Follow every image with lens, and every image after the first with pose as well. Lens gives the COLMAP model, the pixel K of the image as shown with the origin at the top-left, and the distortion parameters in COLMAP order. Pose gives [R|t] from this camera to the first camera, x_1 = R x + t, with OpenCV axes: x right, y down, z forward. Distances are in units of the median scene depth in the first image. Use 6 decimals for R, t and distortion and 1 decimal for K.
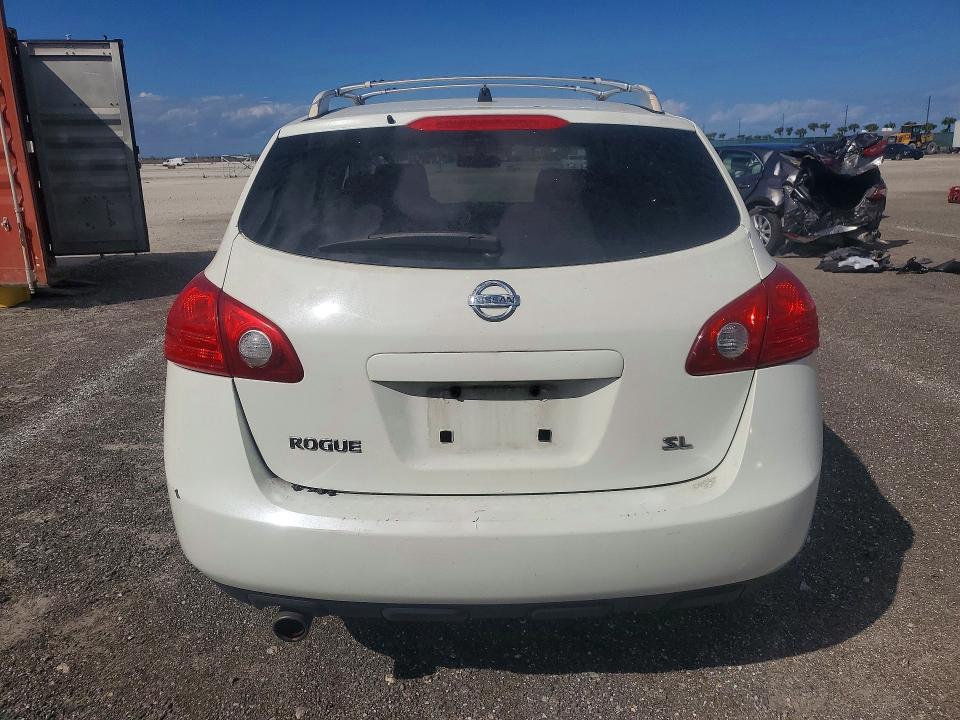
lens RADIAL K [[751.4, 0, 476.7], [0, 751.4, 356.3], [0, 0, 1]] dist [0.032953, -0.002984]
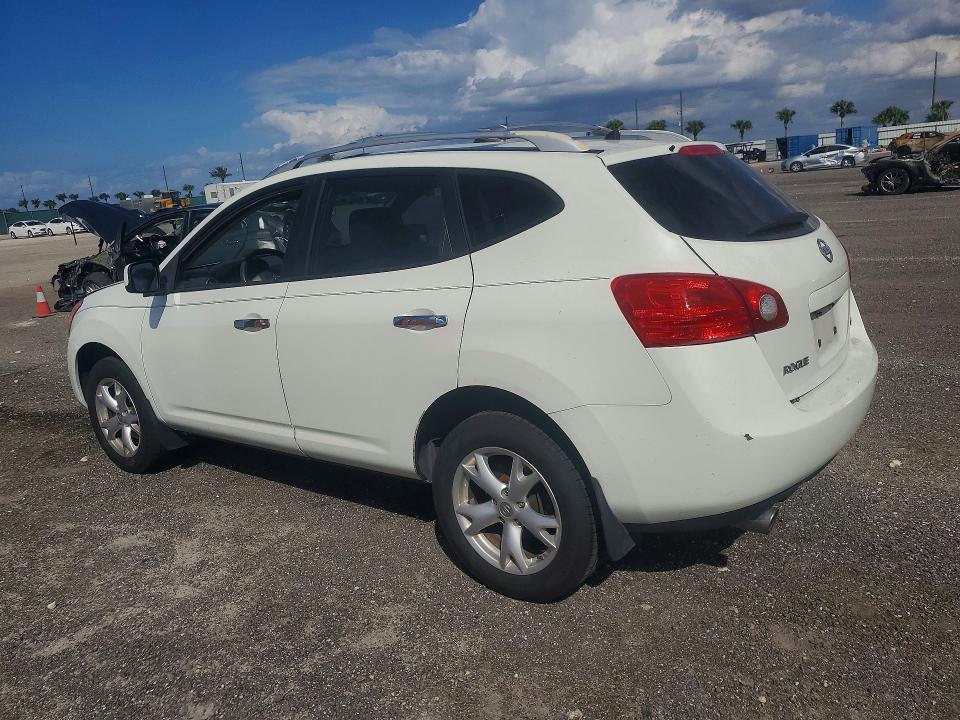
lens RADIAL K [[751.4, 0, 476.7], [0, 751.4, 356.3], [0, 0, 1]] dist [0.032953, -0.002984]
pose [[0.613789, -0.216832, 0.759109, -0.291000], [0.281014, 0.958572, 0.046588, -0.023953], [-0.737763, 0.184725, 0.649294, 0.091099]]
